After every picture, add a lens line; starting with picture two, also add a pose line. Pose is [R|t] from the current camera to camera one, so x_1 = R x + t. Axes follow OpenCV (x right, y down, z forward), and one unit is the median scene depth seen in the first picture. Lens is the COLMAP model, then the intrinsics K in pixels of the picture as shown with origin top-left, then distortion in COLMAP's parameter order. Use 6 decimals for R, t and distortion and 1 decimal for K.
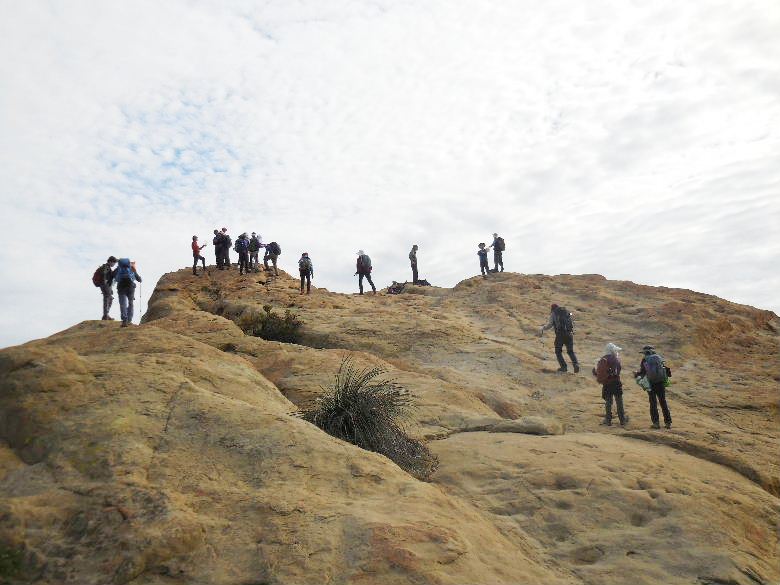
lens RADIAL K [[977.3, 0, 390.0], [0, 977.3, 292.5], [0, 0, 1]] dist [-0.026309, -0.015530]
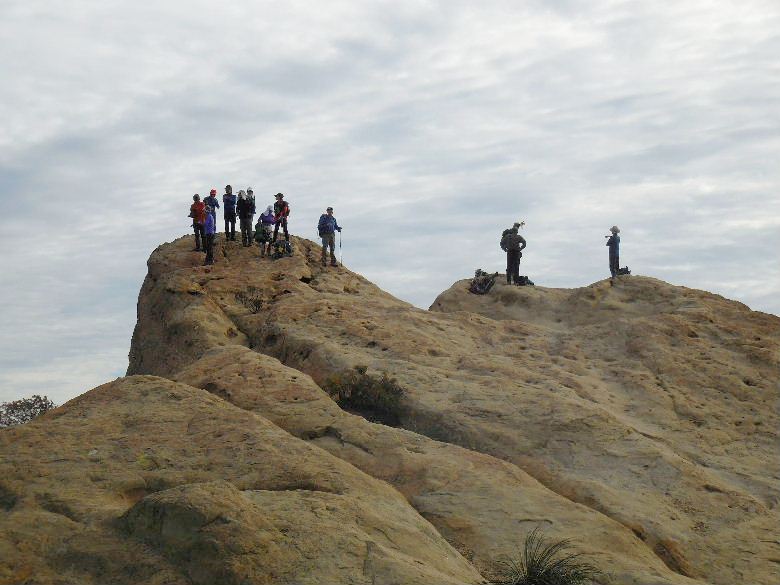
lens RADIAL K [[1800.4, 0, 390.0], [0, 1800.4, 292.5], [0, 0, 1]] dist [0.003981, -0.123638]
pose [[0.998241, 0.055582, 0.020628, -0.093598], [-0.057421, 0.993017, 0.103055, -0.137249], [-0.014756, -0.104059, 0.994462, -0.315912]]
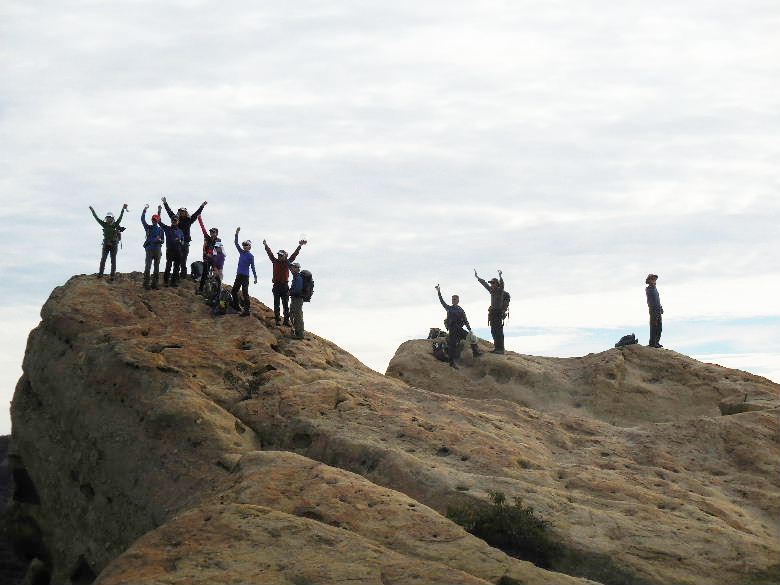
lens RADIAL K [[2583.5, 0, 390.0], [0, 2583.5, 292.5], [0, 0, 1]] dist [0.031492, 0.717543]
pose [[0.955242, 0.083403, 0.283827, -0.476506], [-0.118223, 0.987116, 0.107821, -0.202735], [-0.271177, -0.136550, 0.952794, -0.412682]]
